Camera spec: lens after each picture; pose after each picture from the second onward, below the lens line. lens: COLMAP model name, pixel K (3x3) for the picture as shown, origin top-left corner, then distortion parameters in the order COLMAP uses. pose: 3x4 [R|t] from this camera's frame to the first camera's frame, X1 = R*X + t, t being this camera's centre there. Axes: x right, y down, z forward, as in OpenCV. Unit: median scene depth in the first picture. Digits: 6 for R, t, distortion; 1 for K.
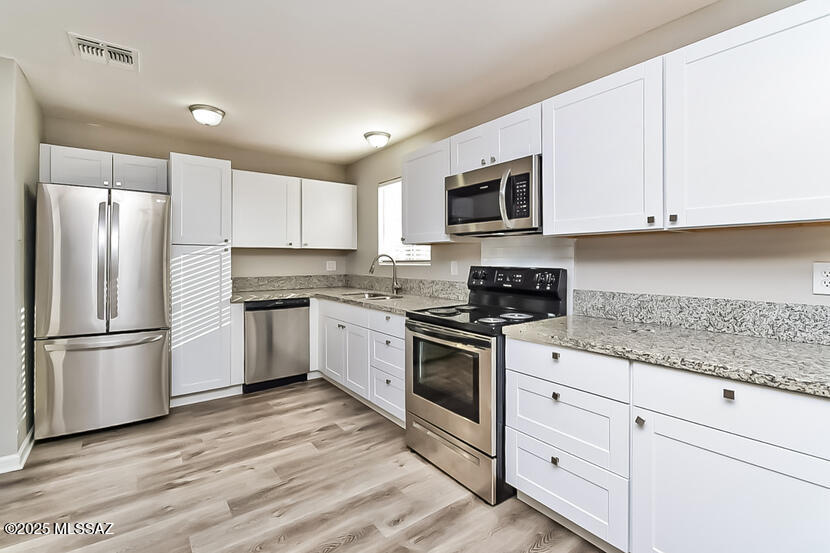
lens RADIAL K [[380.3, 0, 417.9], [0, 380.3, 257.5], [0, 0, 1]] dist [0.000181, 0.000007]
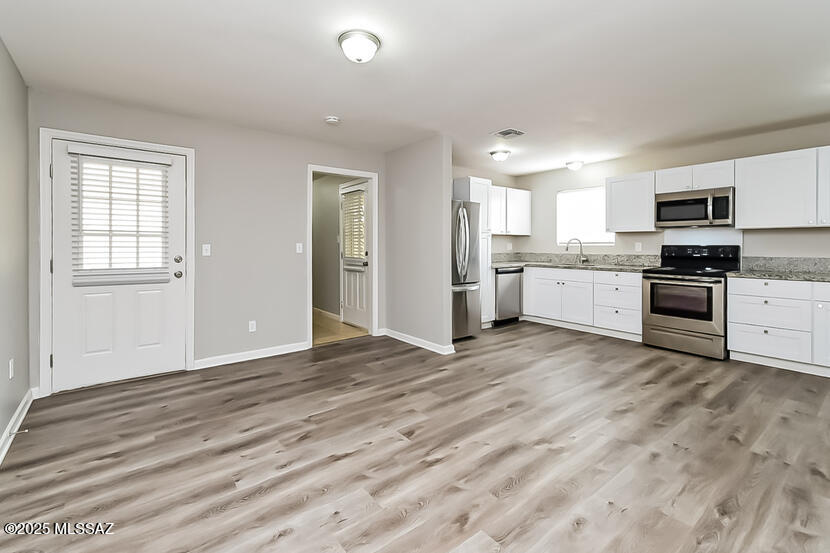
lens RADIAL K [[362.4, 0, 412.9], [0, 362.4, 248.0], [0, 0, 1]] dist [-0.014329, 0.000012]
pose [[0.999866, 0.001637, 0.016257, -1.076585], [-0.001822, 0.999933, 0.011409, 0.020379], [-0.016238, -0.011437, 0.999803, -0.646932]]
